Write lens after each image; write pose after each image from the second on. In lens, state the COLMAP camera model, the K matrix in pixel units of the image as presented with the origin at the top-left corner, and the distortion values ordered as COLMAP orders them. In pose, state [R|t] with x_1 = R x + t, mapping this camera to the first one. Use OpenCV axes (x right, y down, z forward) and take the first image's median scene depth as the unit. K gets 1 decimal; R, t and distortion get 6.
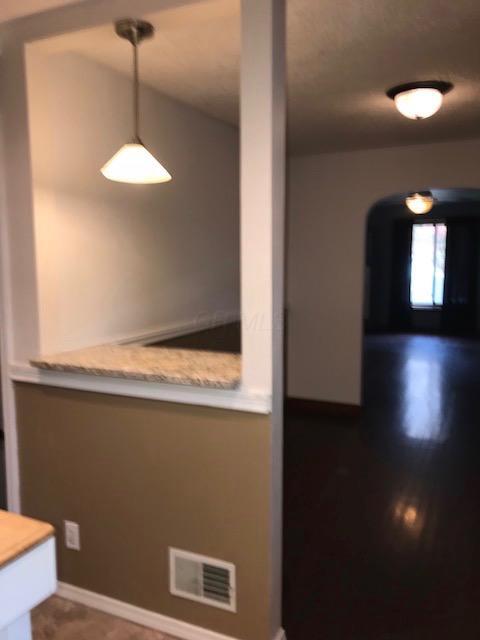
lens RADIAL K [[523.7, 0, 240.2], [0, 523.7, 321.0], [0, 0, 1]] dist [0.009855, -0.023788]
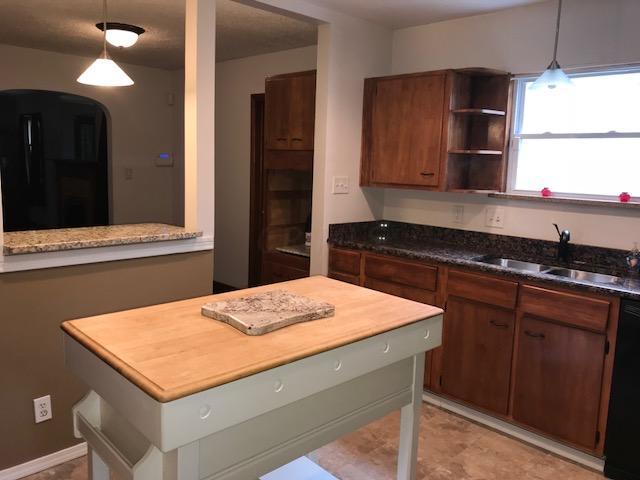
lens RADIAL K [[523.7, 0, 319.4], [0, 523.7, 239.1], [0, 0, 1]] dist [0.009855, -0.023788]
pose [[0.362183, -0.123087, 0.923944, -0.905629], [0.084795, 0.991483, 0.098845, 0.005104], [-0.928242, 0.042546, 0.369536, 0.049700]]
